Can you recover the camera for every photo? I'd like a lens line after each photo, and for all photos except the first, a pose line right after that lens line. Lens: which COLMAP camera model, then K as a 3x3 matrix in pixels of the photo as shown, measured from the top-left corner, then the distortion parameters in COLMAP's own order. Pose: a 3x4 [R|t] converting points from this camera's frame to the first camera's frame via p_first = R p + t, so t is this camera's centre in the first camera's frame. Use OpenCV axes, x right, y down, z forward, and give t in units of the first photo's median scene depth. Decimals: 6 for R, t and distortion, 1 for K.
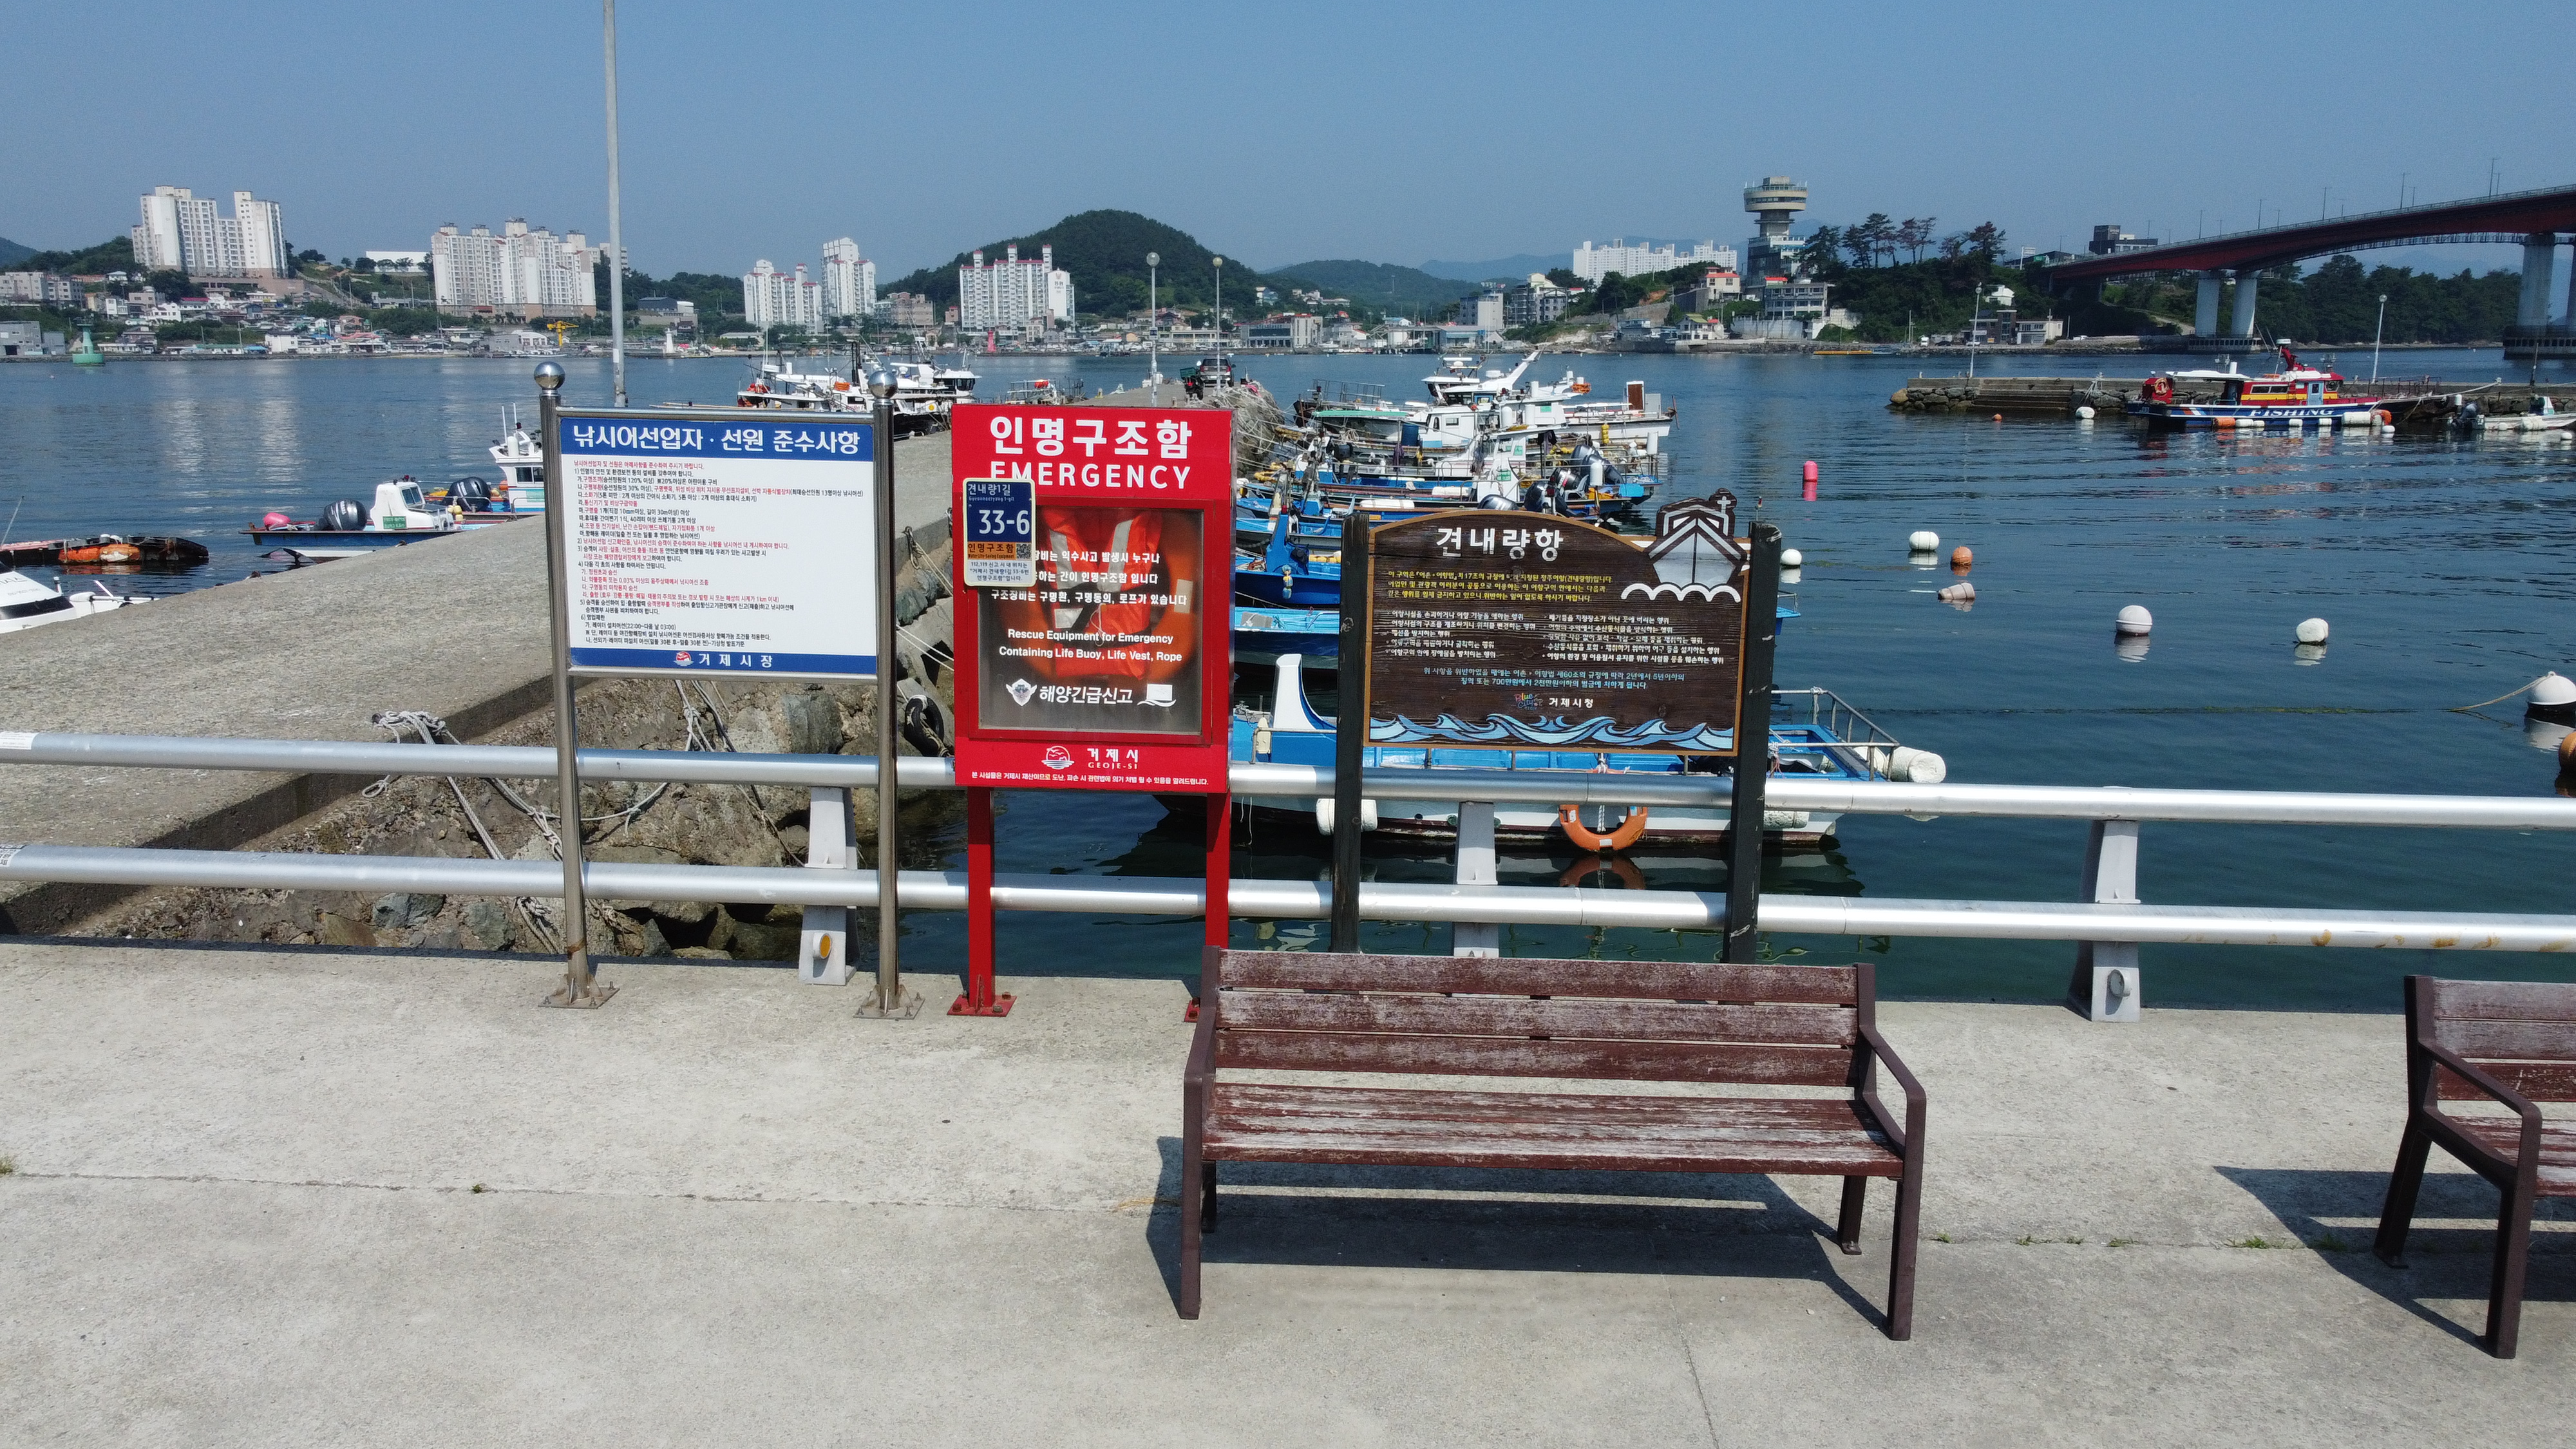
lens RADIAL K [[1939.0, 0, 1279.4], [0, 1939.0, 724.7], [0, 0, 1]] dist [-0.000747, 0.001275]
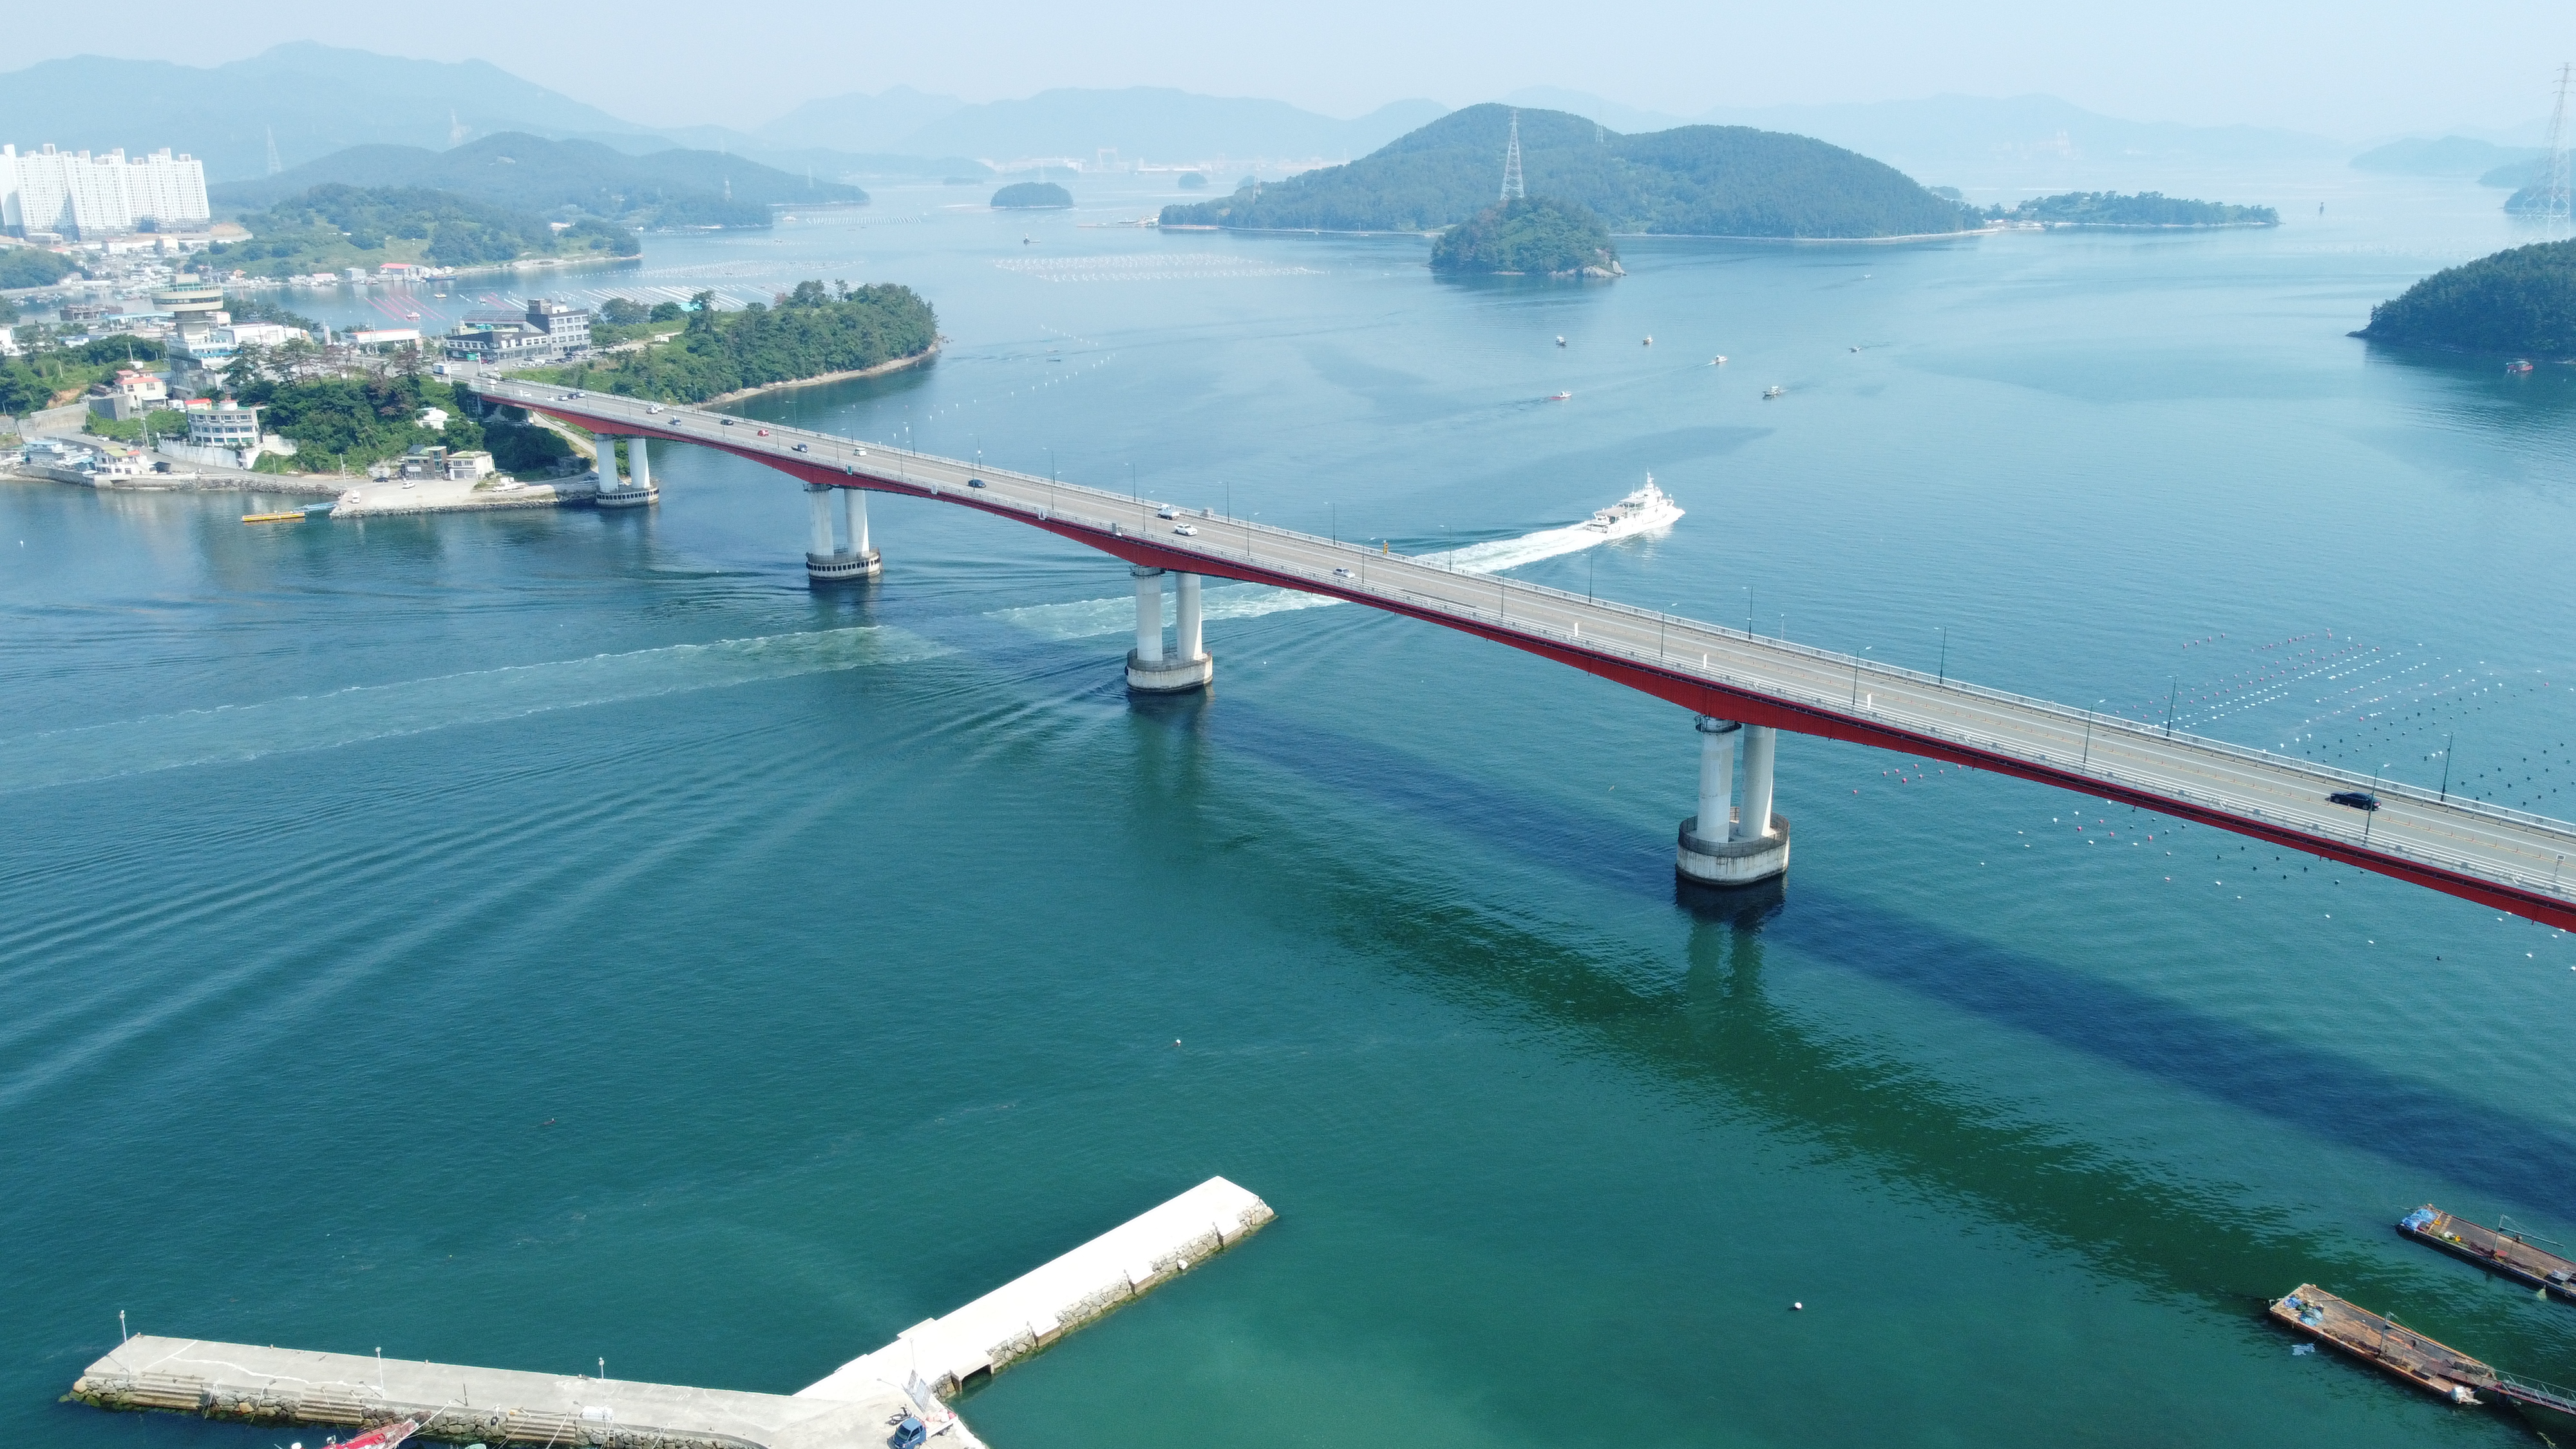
lens RADIAL K [[1950.9, 0, 1288.5], [0, 1950.9, 720.8], [0, 0, 1]] dist [-0.008528, 0.001639]
pose [[0.763852, -0.184171, 0.618556, 0.041048], [0.128706, 0.982637, 0.133636, -0.133461], [-0.632428, -0.022466, 0.774294, -0.105592]]
